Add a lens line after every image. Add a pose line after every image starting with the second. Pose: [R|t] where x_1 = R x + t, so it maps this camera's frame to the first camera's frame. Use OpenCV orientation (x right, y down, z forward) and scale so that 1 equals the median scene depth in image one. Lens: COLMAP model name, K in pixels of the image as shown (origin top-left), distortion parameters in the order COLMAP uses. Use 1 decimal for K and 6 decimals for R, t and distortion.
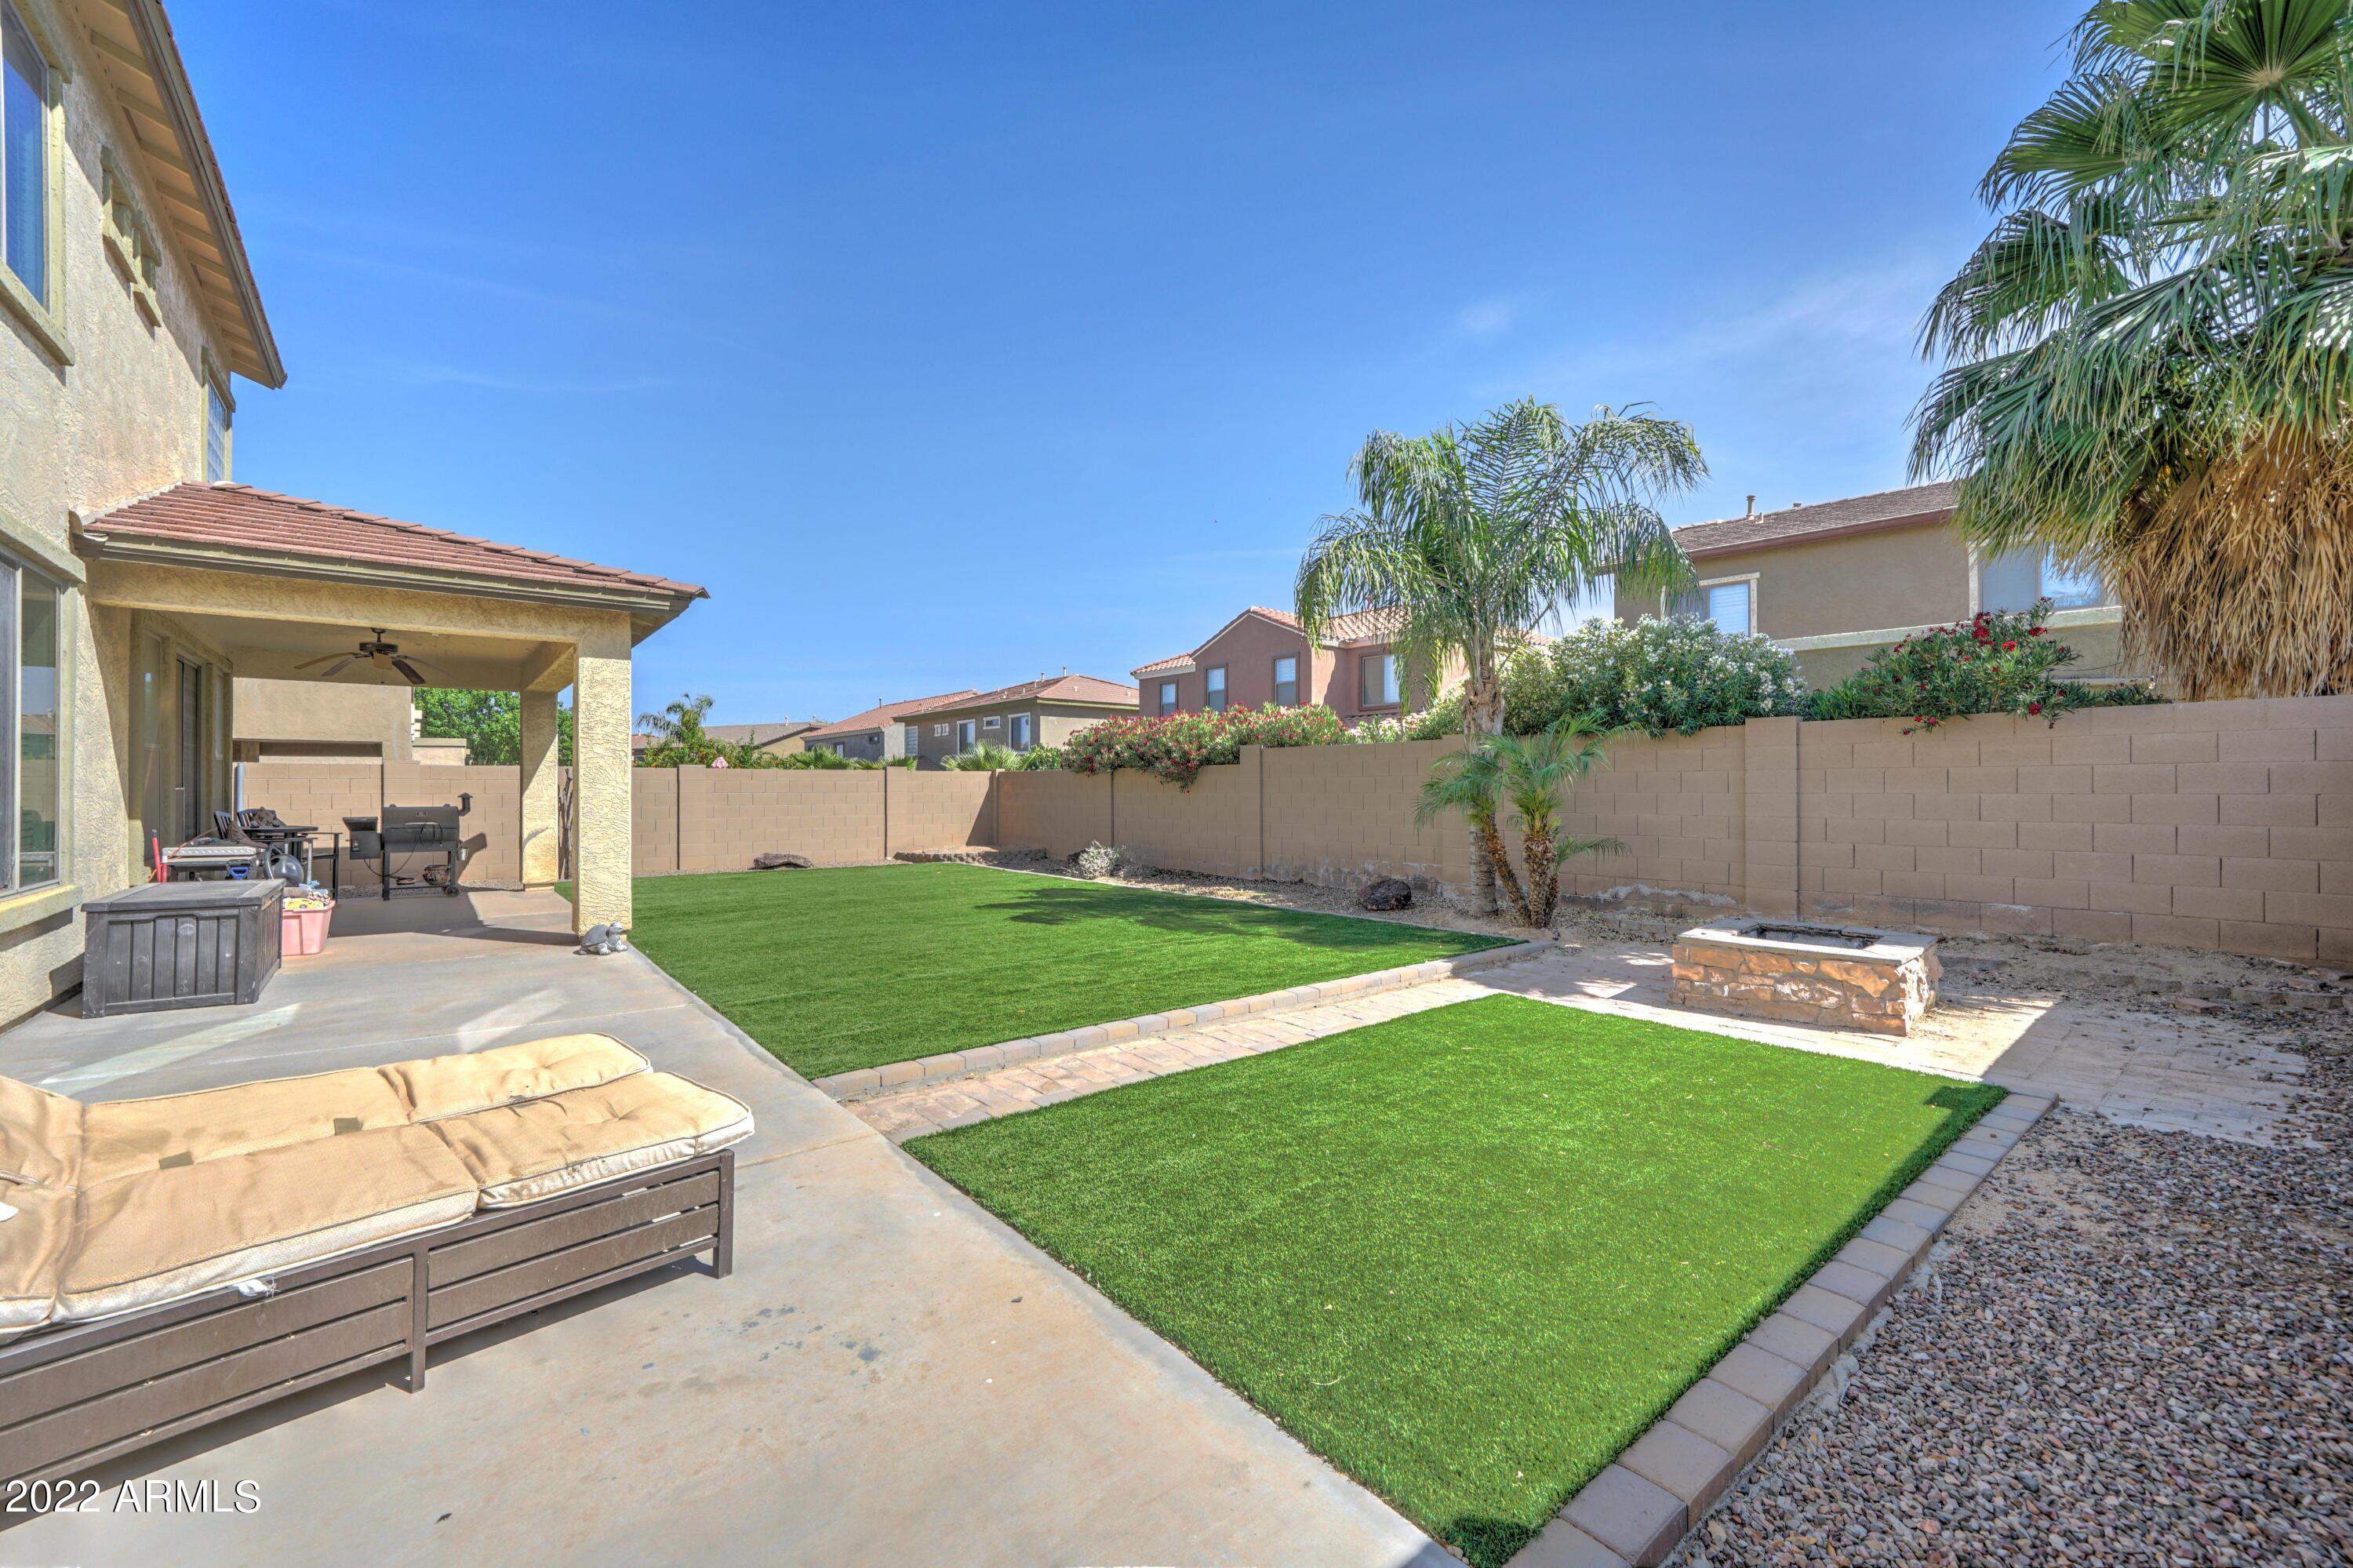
lens RADIAL K [[938.2, 0, 1156.2], [0, 938.2, 784.6], [0, 0, 1]] dist [0.004532, -0.000887]
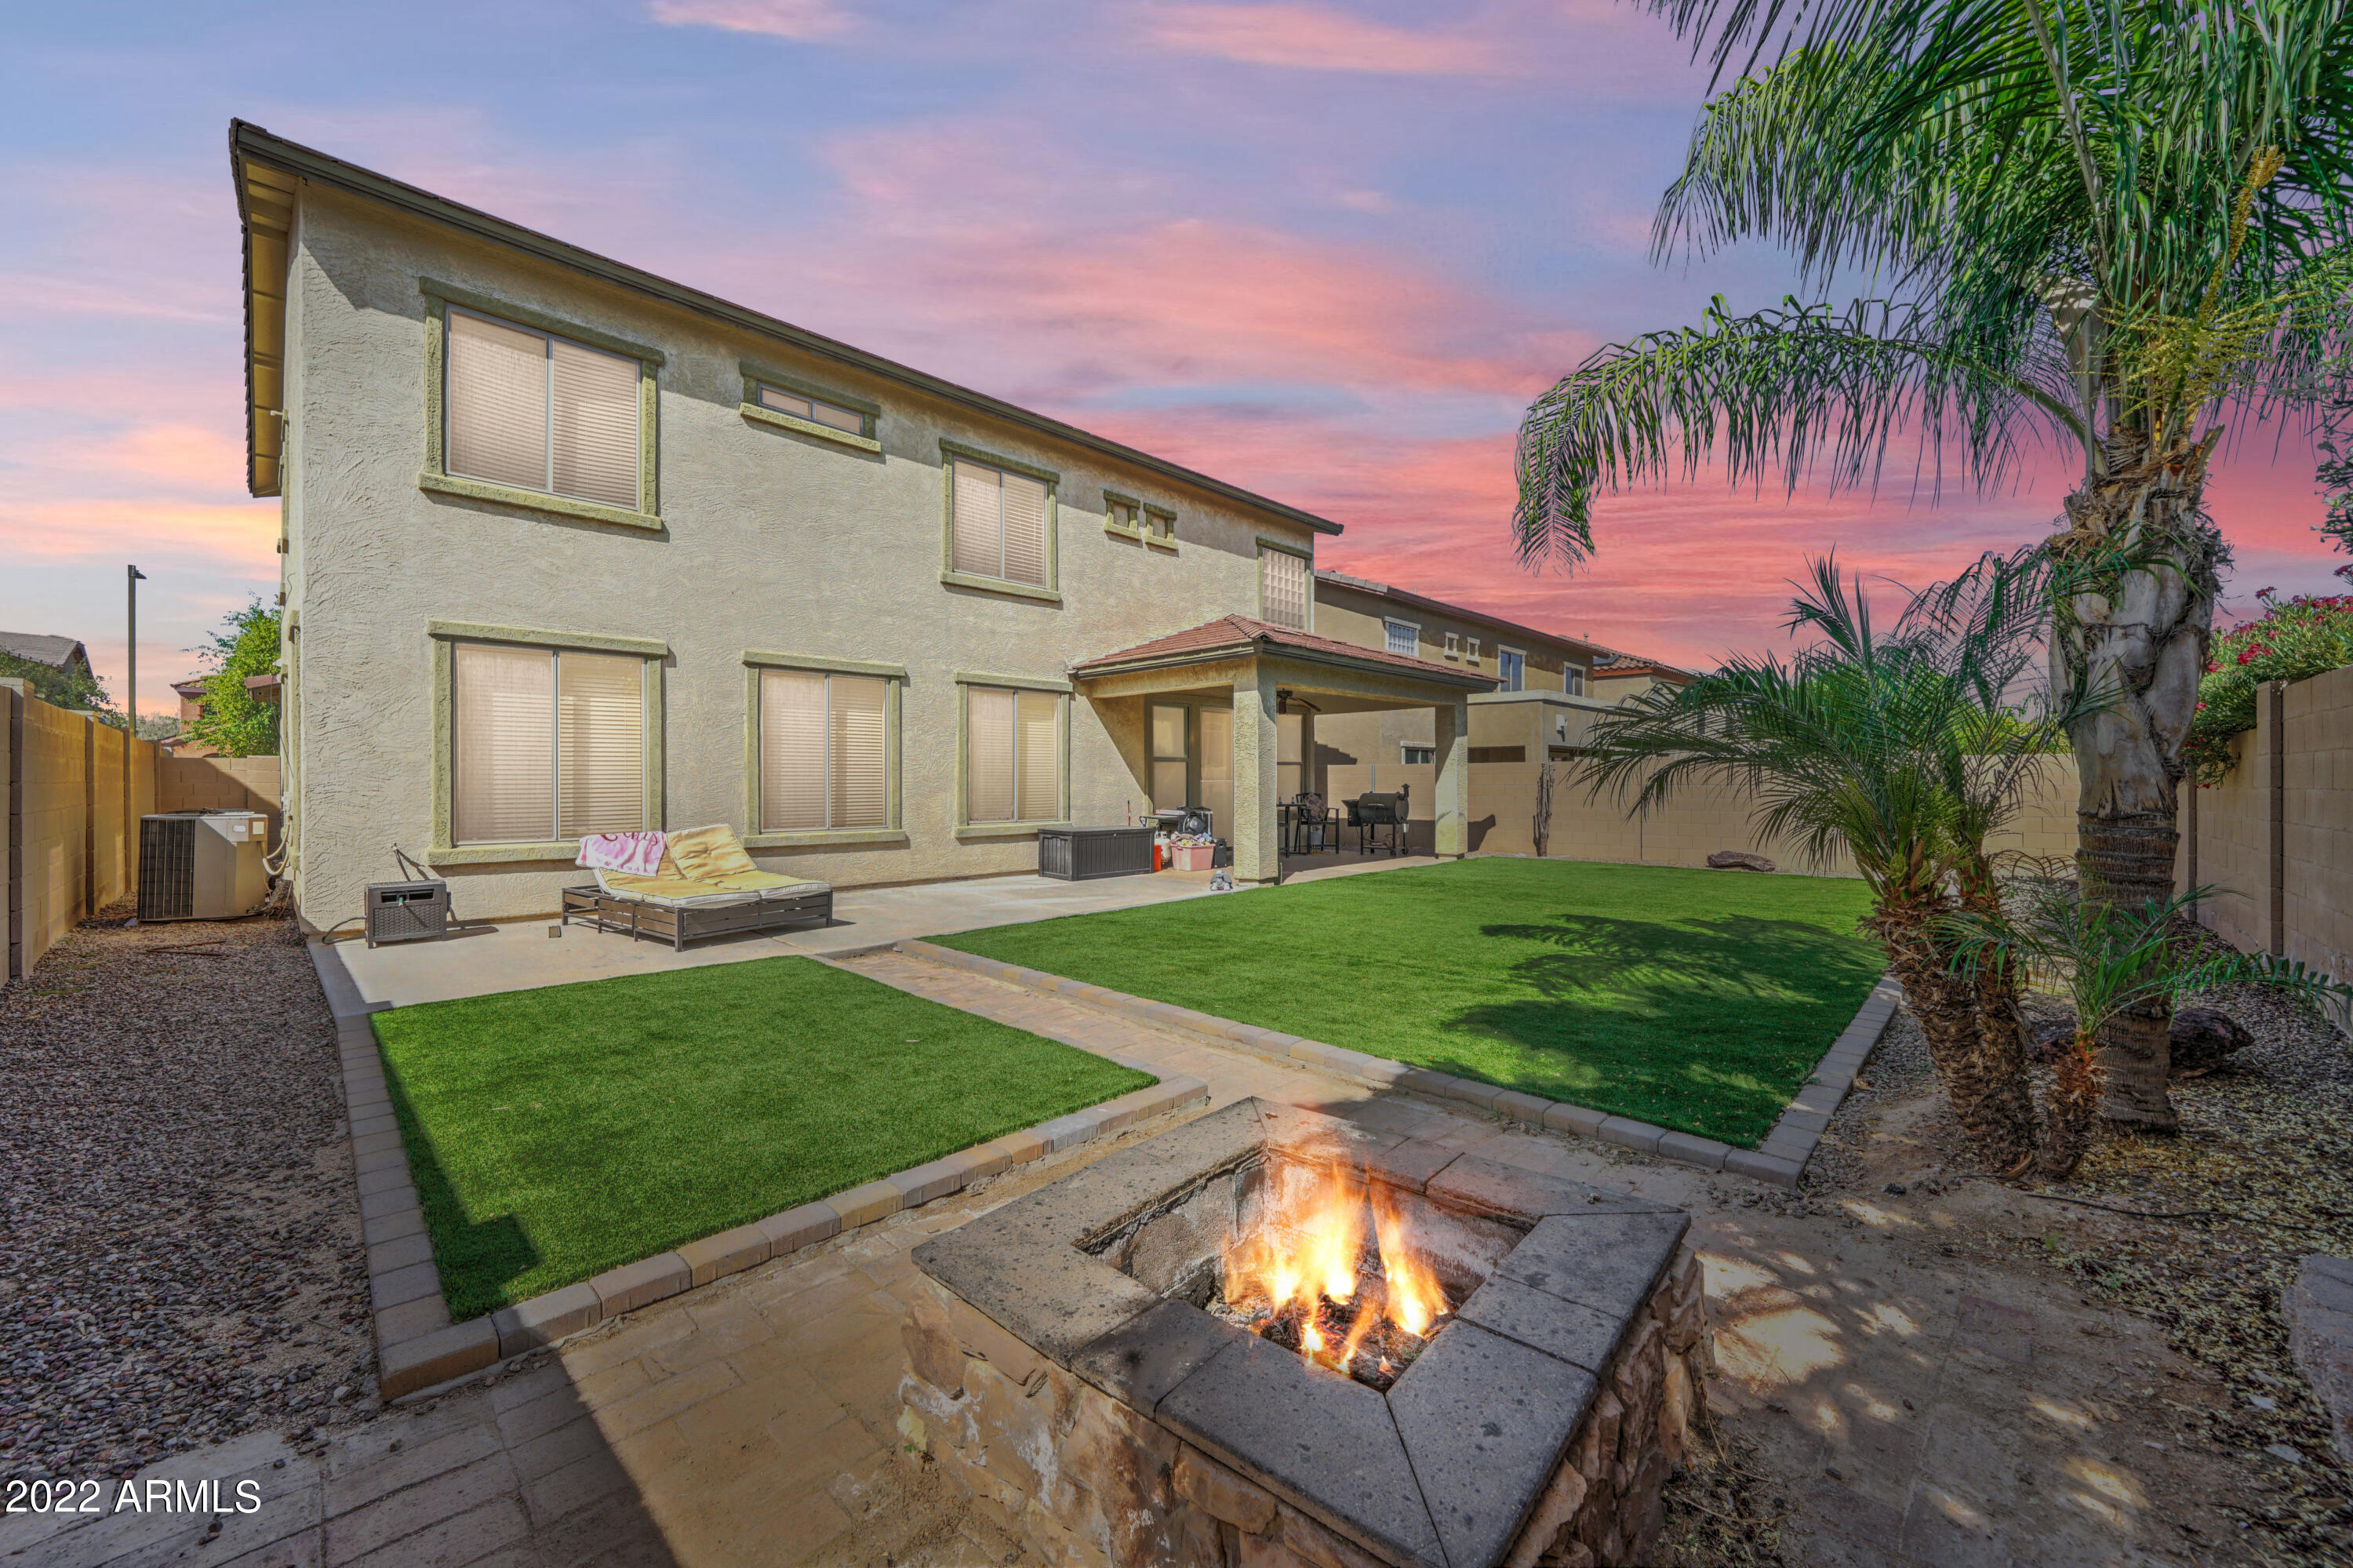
lens RADIAL K [[867.3, 0, 1157.6], [0, 867.3, 784.5], [0, 0, 1]] dist [-0.006839, 0.000051]
pose [[0.099323, -0.000779, -0.995055, 0.854516], [0.002561, 0.999997, -0.000527, 0.014944], [0.995052, -0.002496, 0.099325, 0.805540]]
